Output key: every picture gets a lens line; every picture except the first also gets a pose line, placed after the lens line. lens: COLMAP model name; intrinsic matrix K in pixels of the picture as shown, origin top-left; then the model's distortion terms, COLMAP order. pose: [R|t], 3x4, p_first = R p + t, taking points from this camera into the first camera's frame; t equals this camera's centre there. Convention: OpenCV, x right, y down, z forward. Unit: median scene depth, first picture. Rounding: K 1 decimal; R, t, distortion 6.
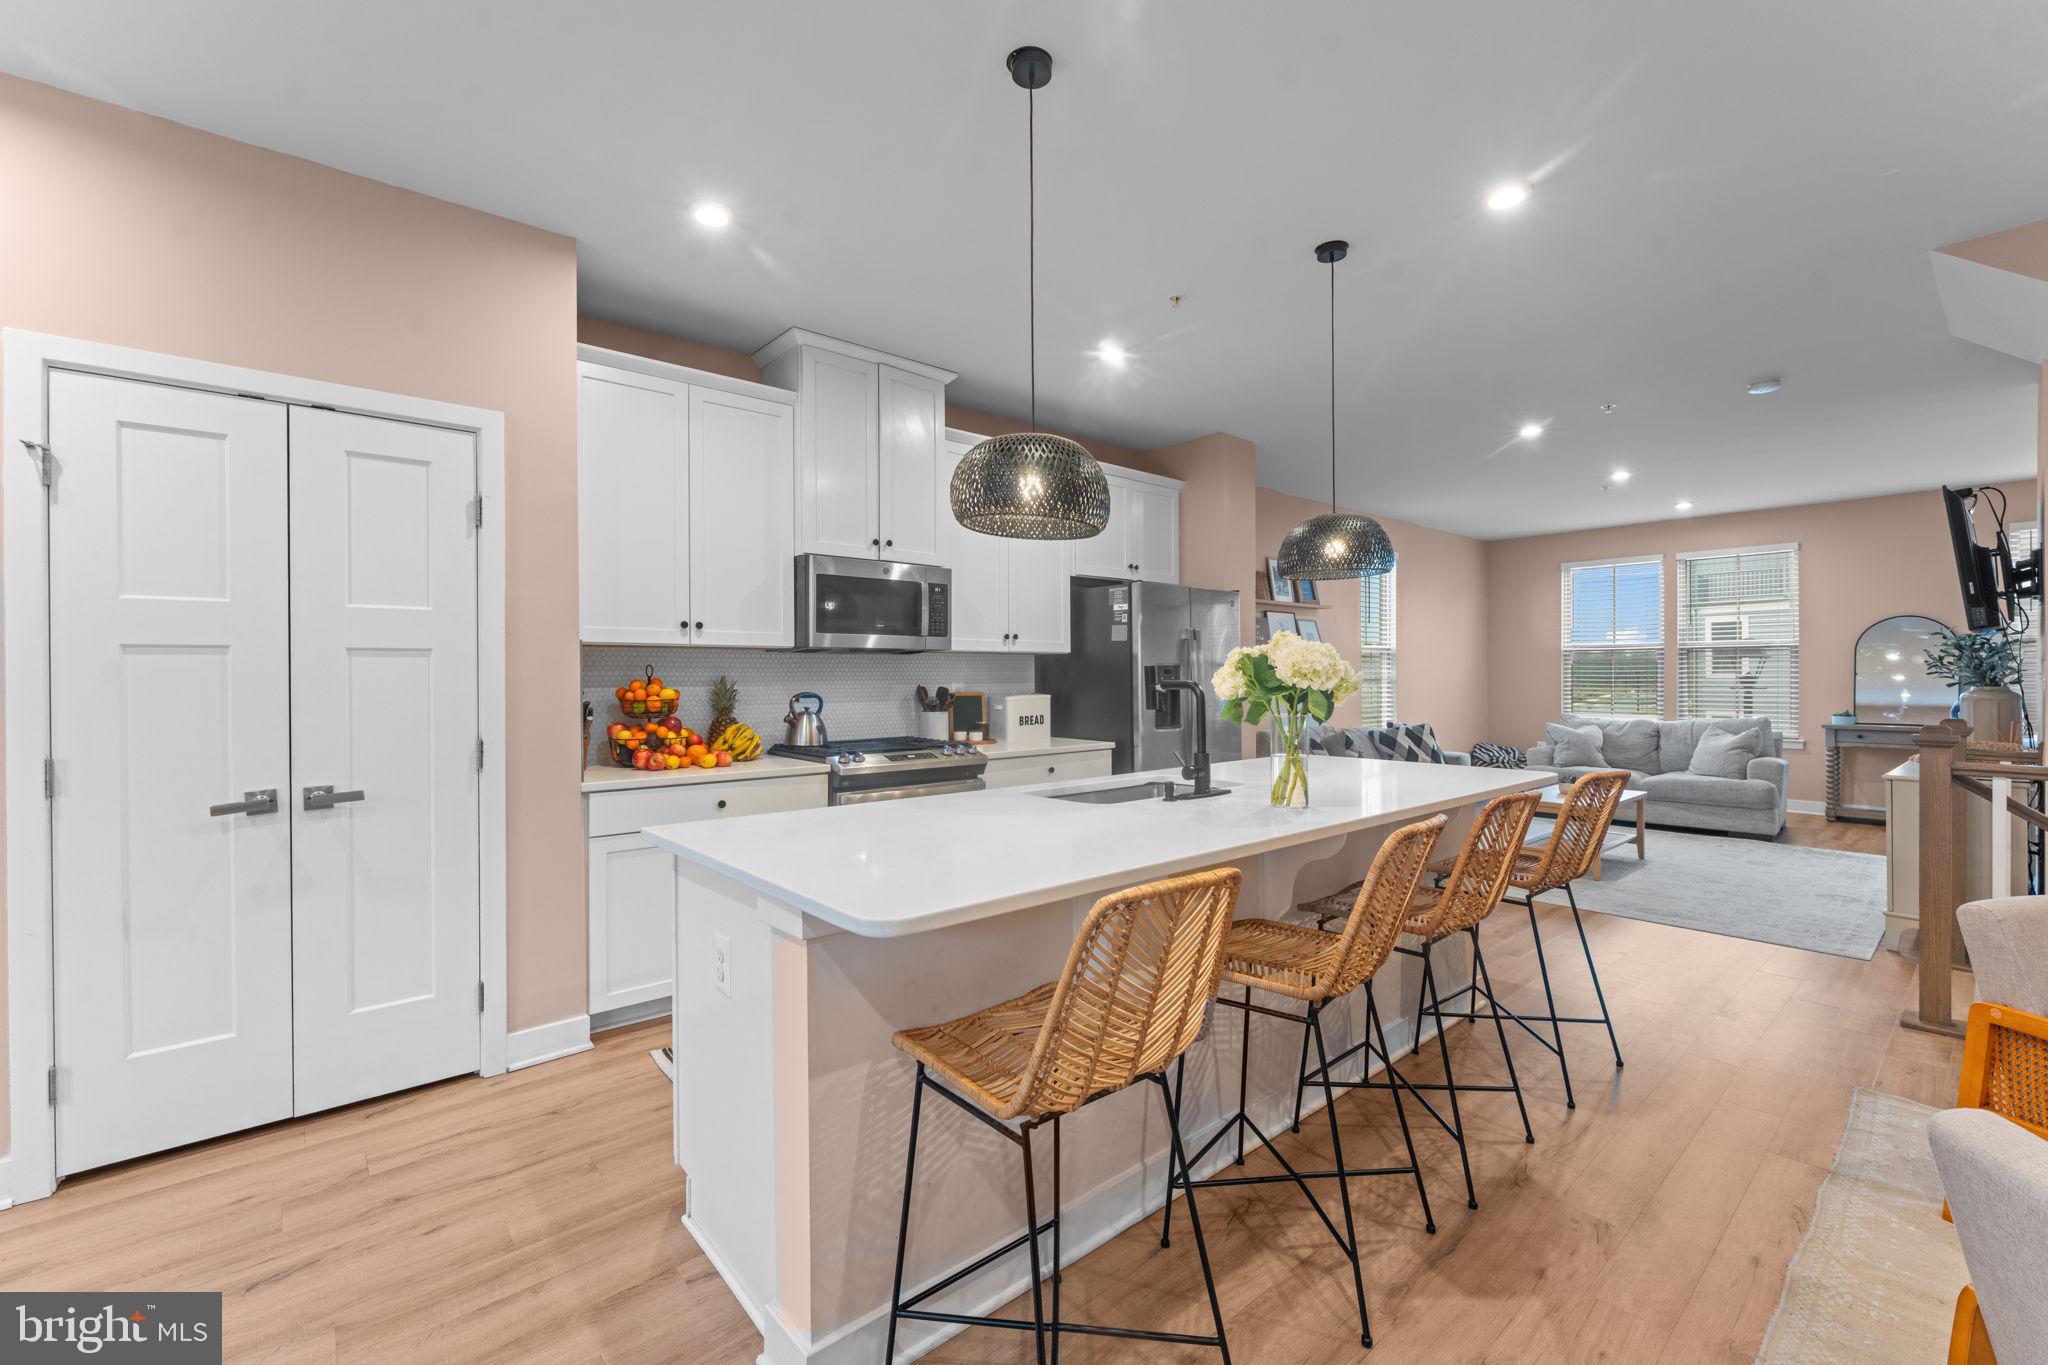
lens RADIAL K [[845.8, 0, 1026.6], [0, 845.8, 679.6], [0, 0, 1]] dist [0.000019, -0.000730]
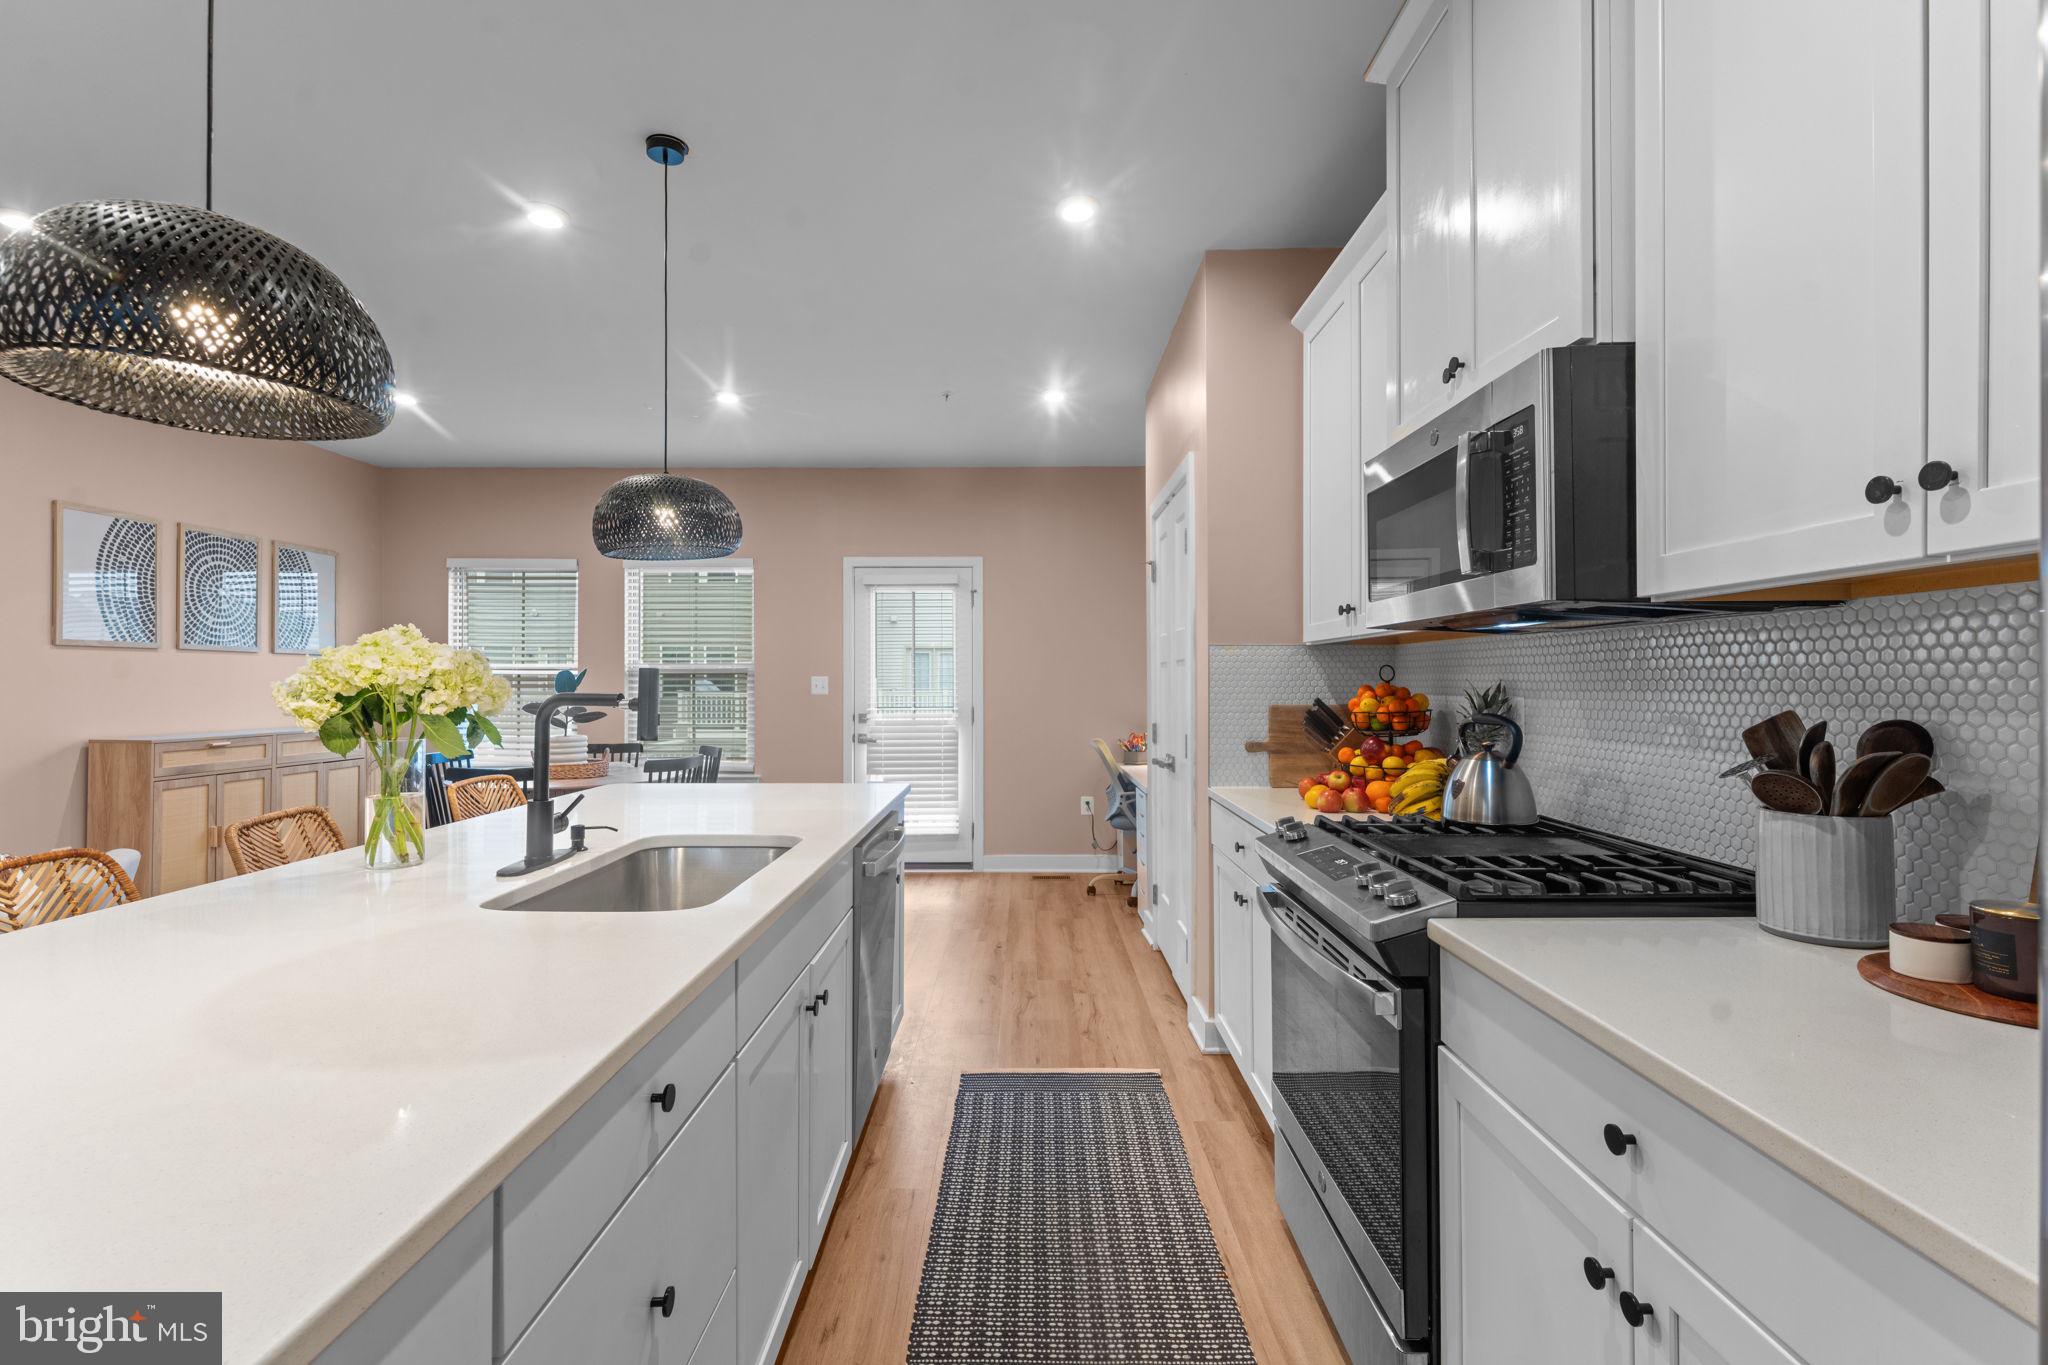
lens RADIAL K [[914.2, 0, 1007.0], [0, 914.2, 673.8], [0, 0, 1]] dist [0.008299, -0.002331]
pose [[-0.670068, 0.002663, -0.742295, 0.331398], [0.008052, 0.999961, -0.003681, -0.008294], [0.742256, -0.008443, -0.670063, 1.159815]]
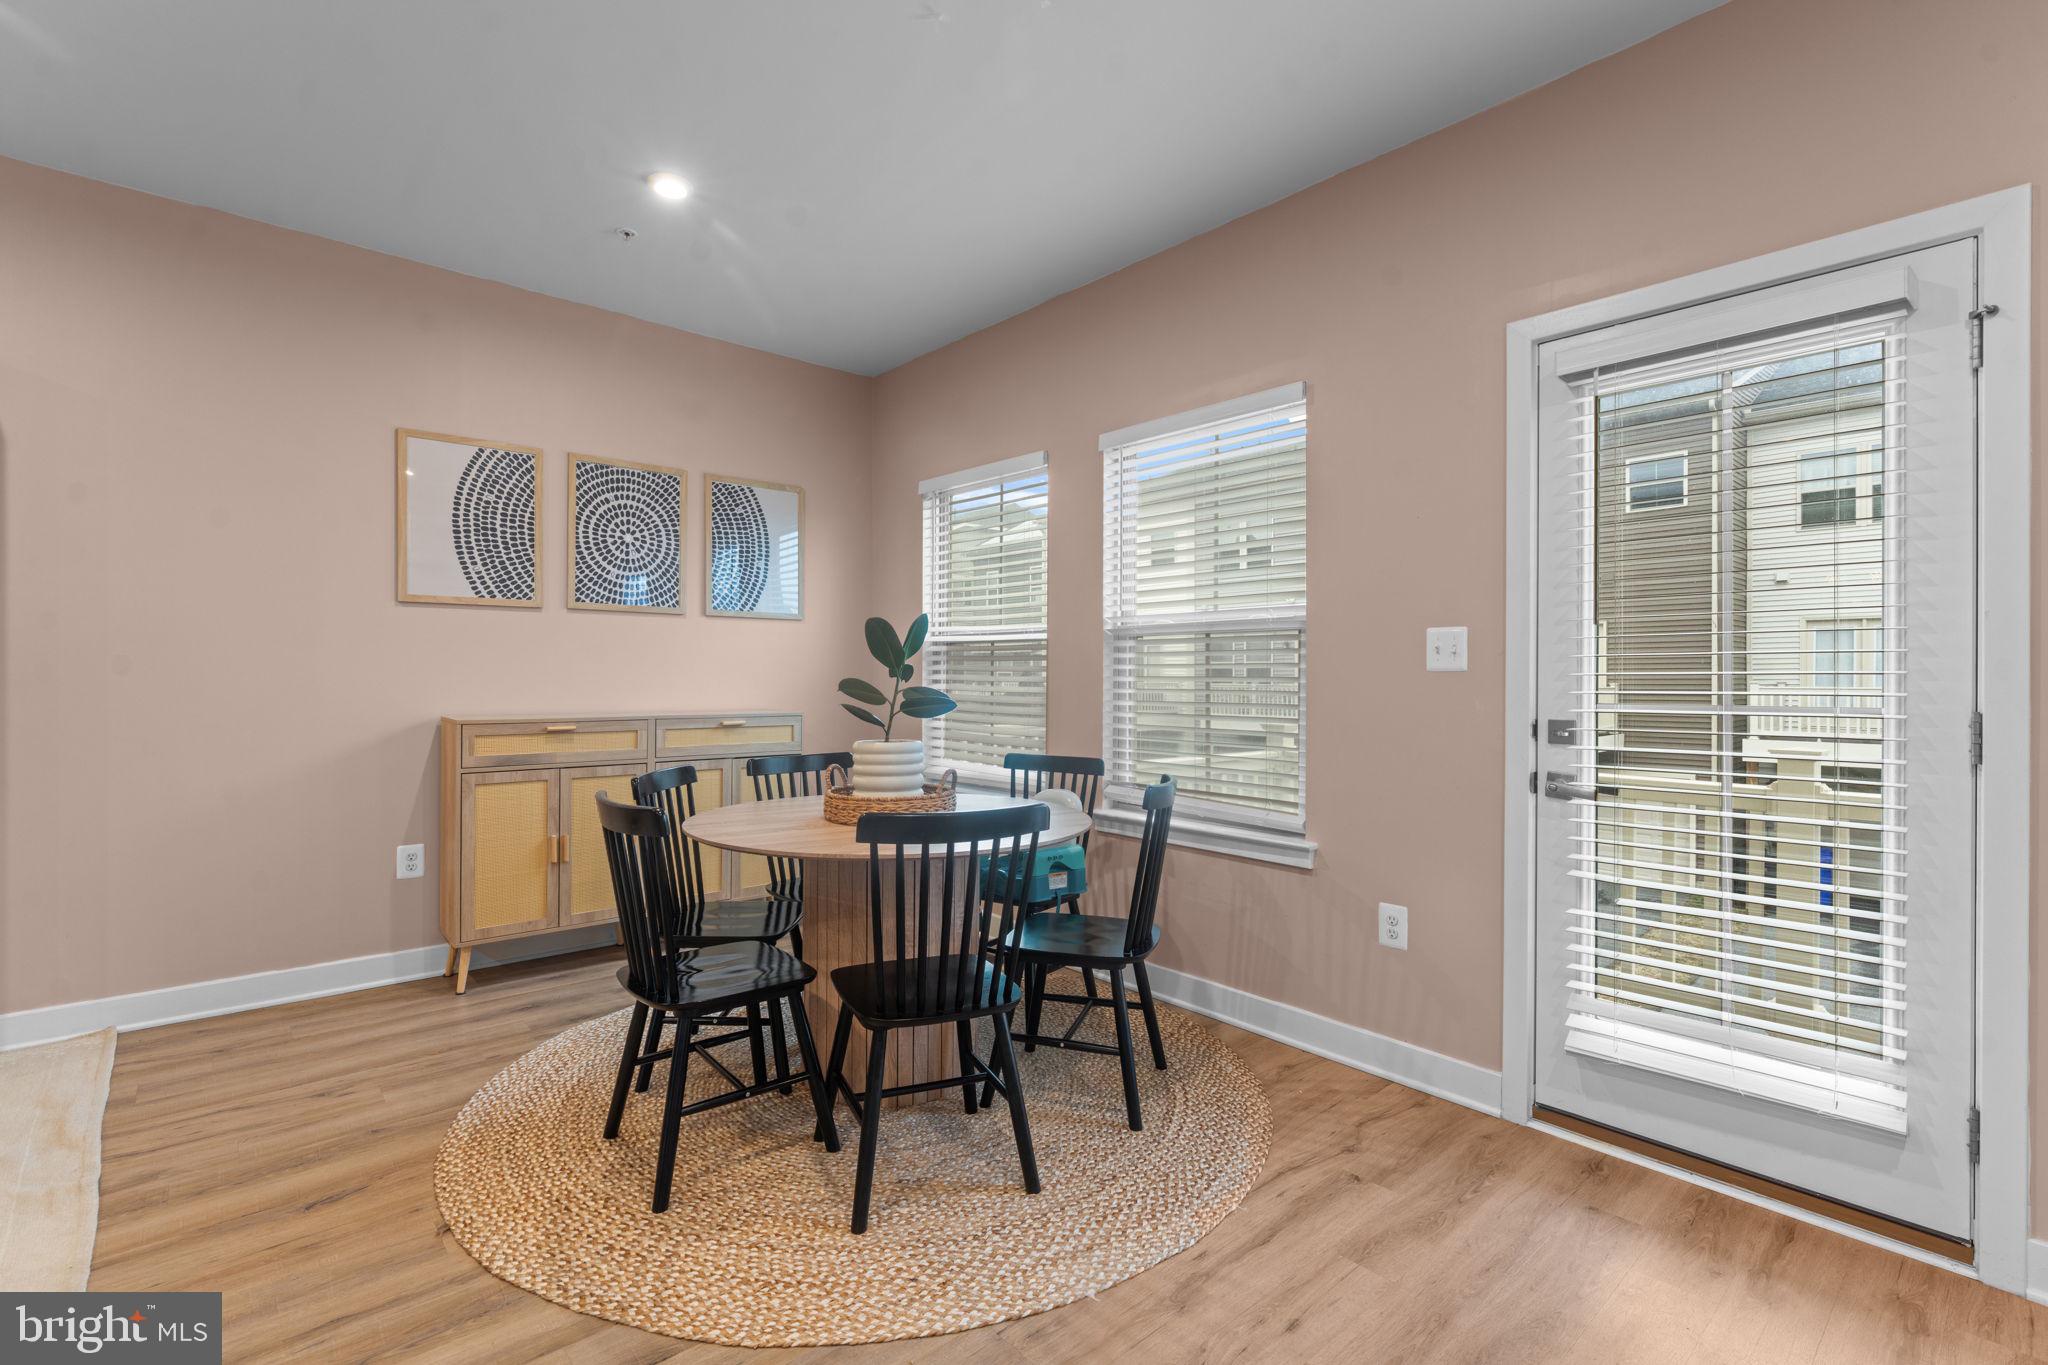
lens RADIAL K [[914.2, 0, 1011.9], [0, 914.2, 679.5], [0, 0, 1]] dist [0.008299, -0.002331]
pose [[-0.999969, 0.007092, -0.003469, -0.328711], [0.007069, 0.999952, 0.006815, 0.019484], [0.003517, 0.006790, -0.999971, 0.500448]]
